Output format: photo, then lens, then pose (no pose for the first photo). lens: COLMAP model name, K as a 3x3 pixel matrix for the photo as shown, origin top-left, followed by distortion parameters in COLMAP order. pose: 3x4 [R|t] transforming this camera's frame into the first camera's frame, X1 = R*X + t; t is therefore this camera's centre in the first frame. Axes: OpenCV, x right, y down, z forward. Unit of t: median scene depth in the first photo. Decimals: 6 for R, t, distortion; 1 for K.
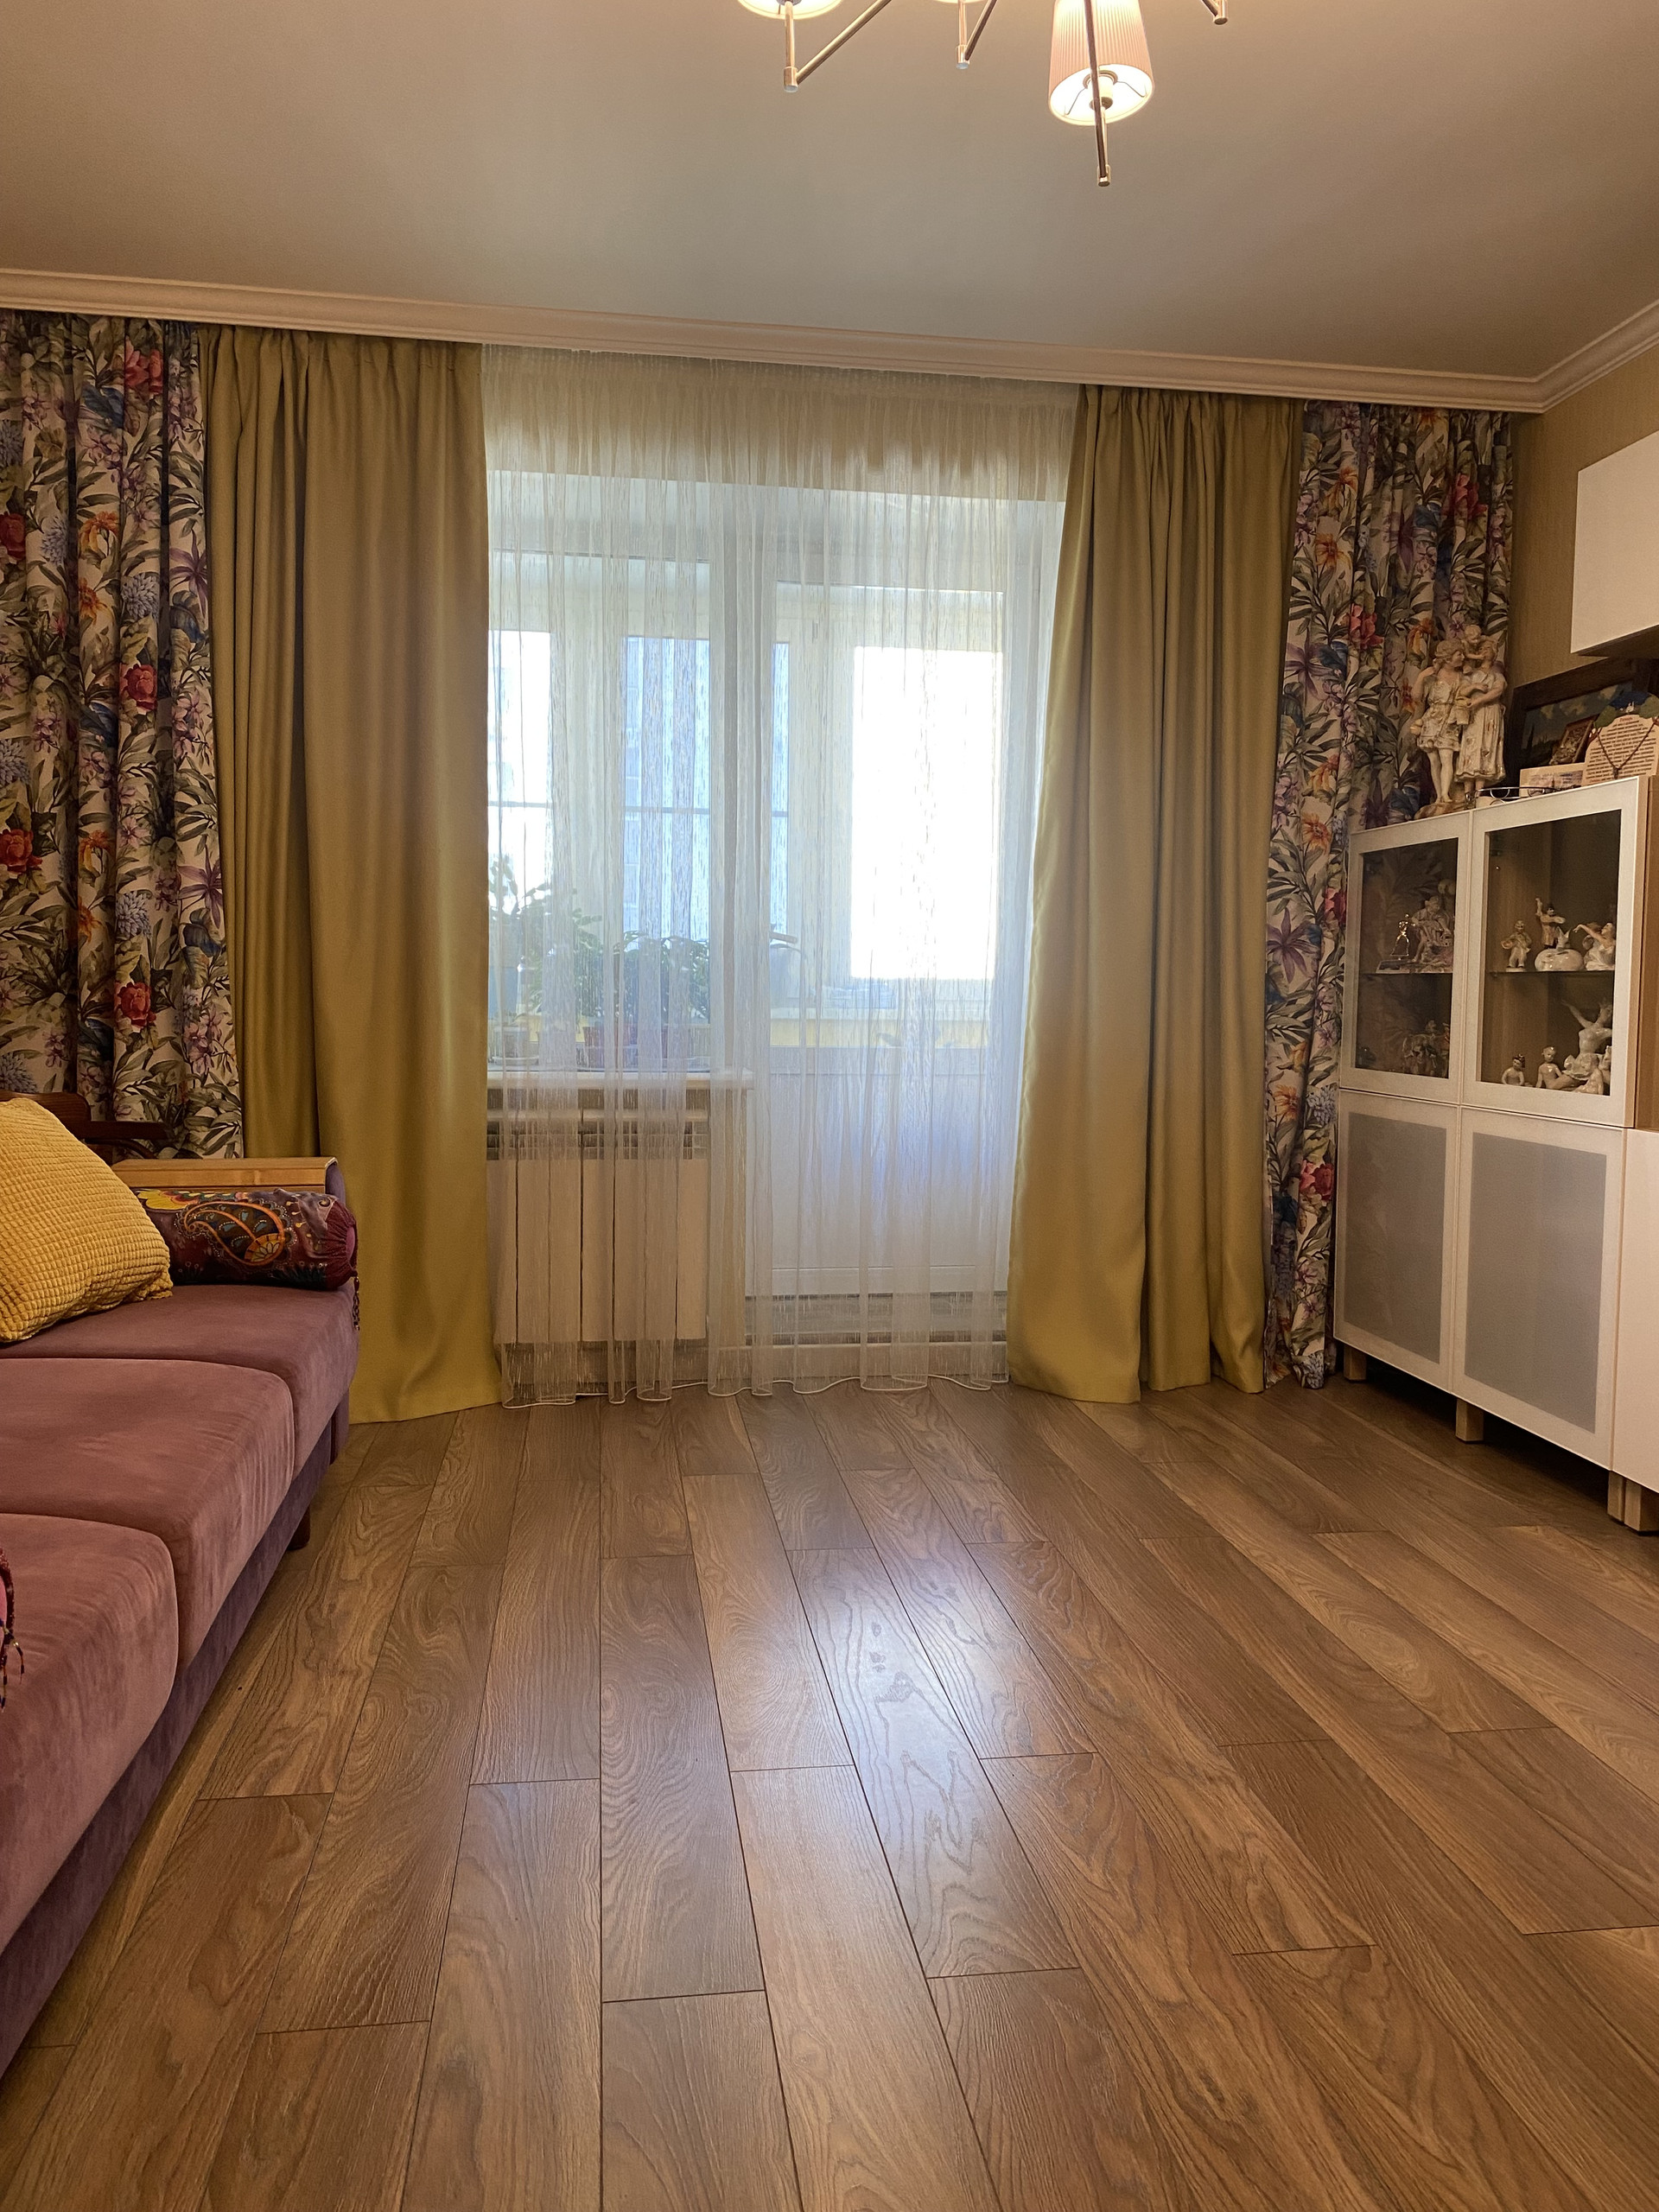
lens RADIAL K [[1694.0, 0, 836.3], [0, 1694.0, 1089.4], [0, 0, 1]] dist [0.032749, -0.026093]
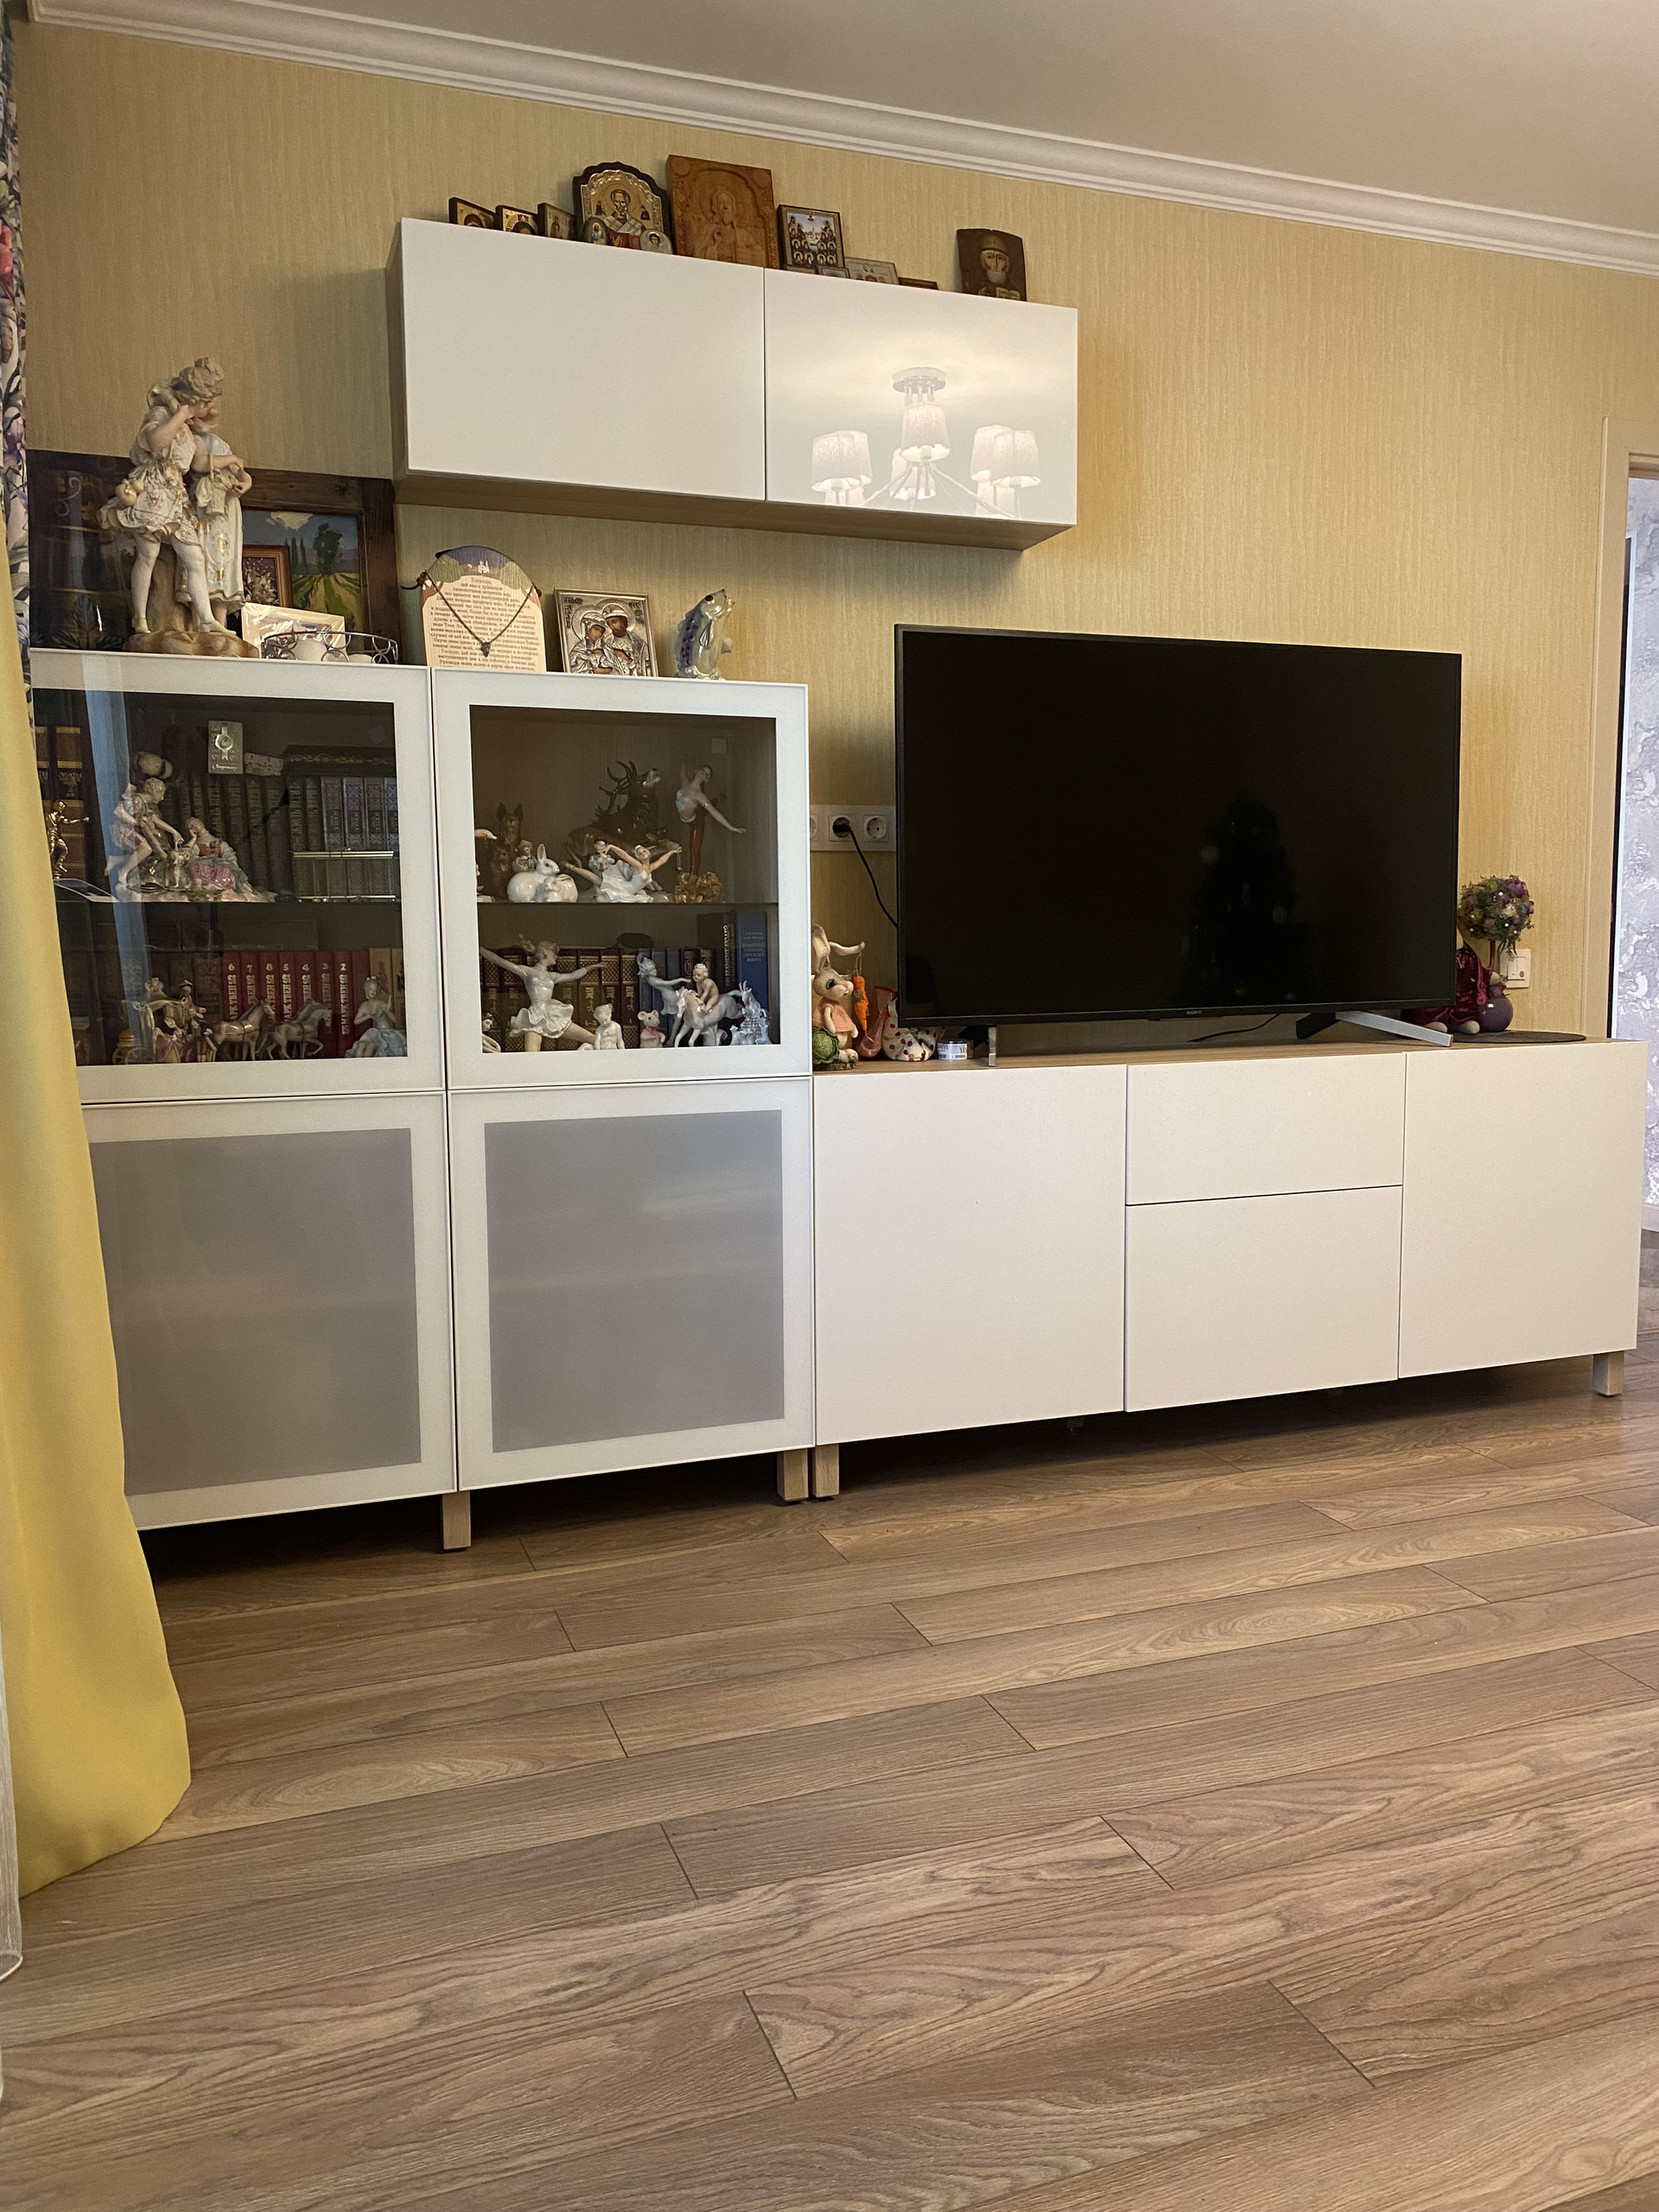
lens RADIAL K [[1694.0, 0, 841.0], [0, 1694.0, 1117.7], [0, 0, 1]] dist [0.032749, -0.026093]
pose [[-0.213045, -0.122396, 0.969346, -0.456557], [0.062697, 0.988365, 0.138577, -0.086605], [-0.975029, 0.090298, -0.202892, 1.265411]]
